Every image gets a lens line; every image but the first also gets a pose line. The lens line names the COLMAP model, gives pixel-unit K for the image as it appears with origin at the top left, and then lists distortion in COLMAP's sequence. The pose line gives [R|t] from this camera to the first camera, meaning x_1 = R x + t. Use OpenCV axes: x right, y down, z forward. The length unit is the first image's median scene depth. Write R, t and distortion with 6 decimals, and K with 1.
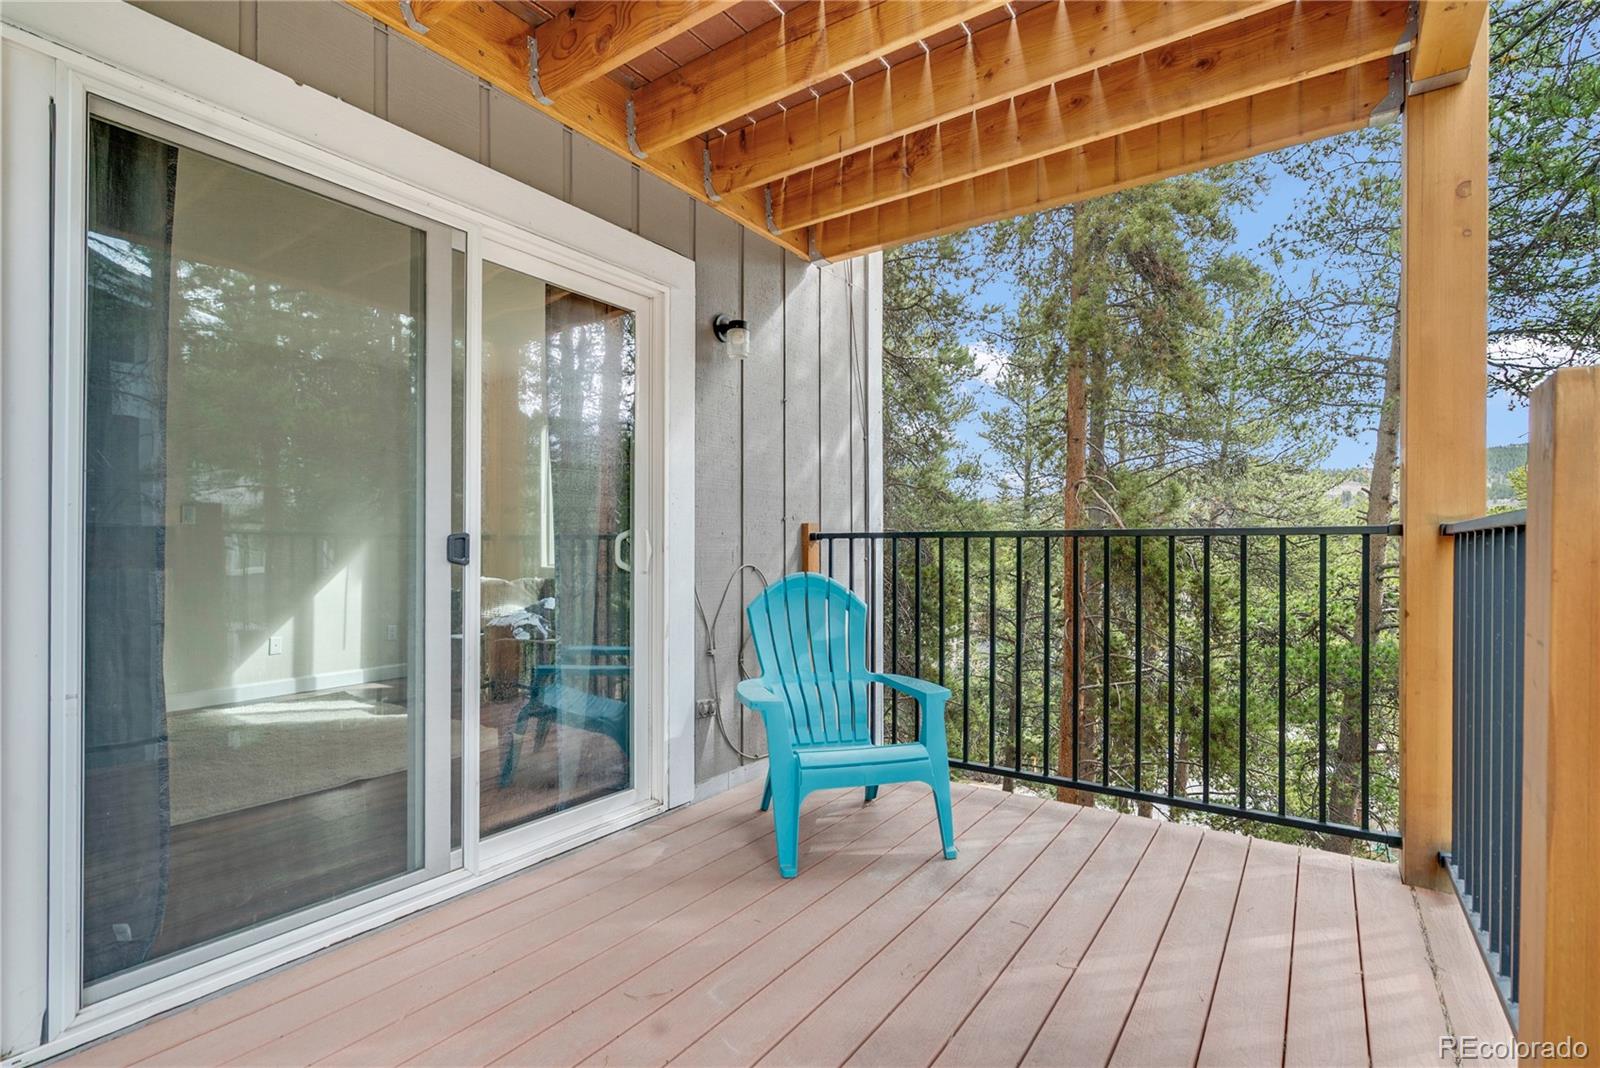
lens RADIAL K [[756.3, 0, 799.6], [0, 756.3, 547.7], [0, 0, 1]] dist [0.000542, 0.000085]
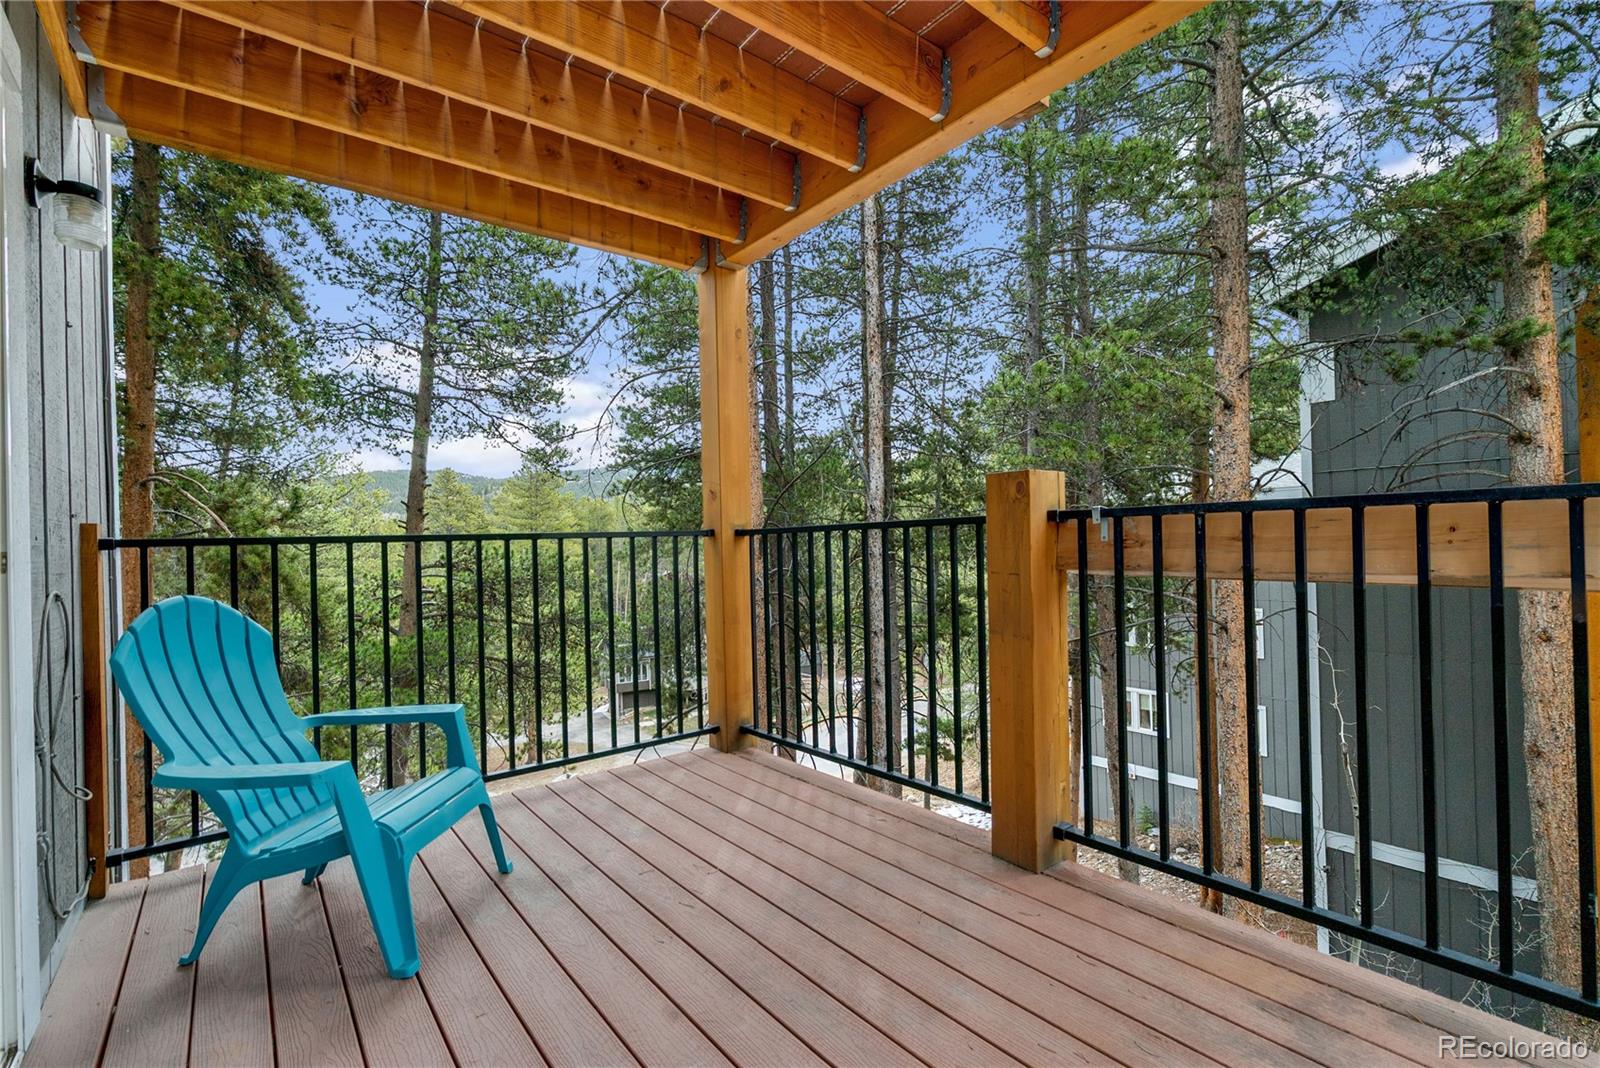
lens RADIAL K [[720.7, 0, 800.0], [0, 720.7, 534.0], [0, 0, 1]] dist [-0.000964, 0.000021]
pose [[0.293066, -0.001034, 0.956092, -0.608510], [0.029436, 0.999535, -0.007942, -0.002007], [-0.955639, 0.030471, 0.292960, 0.387434]]
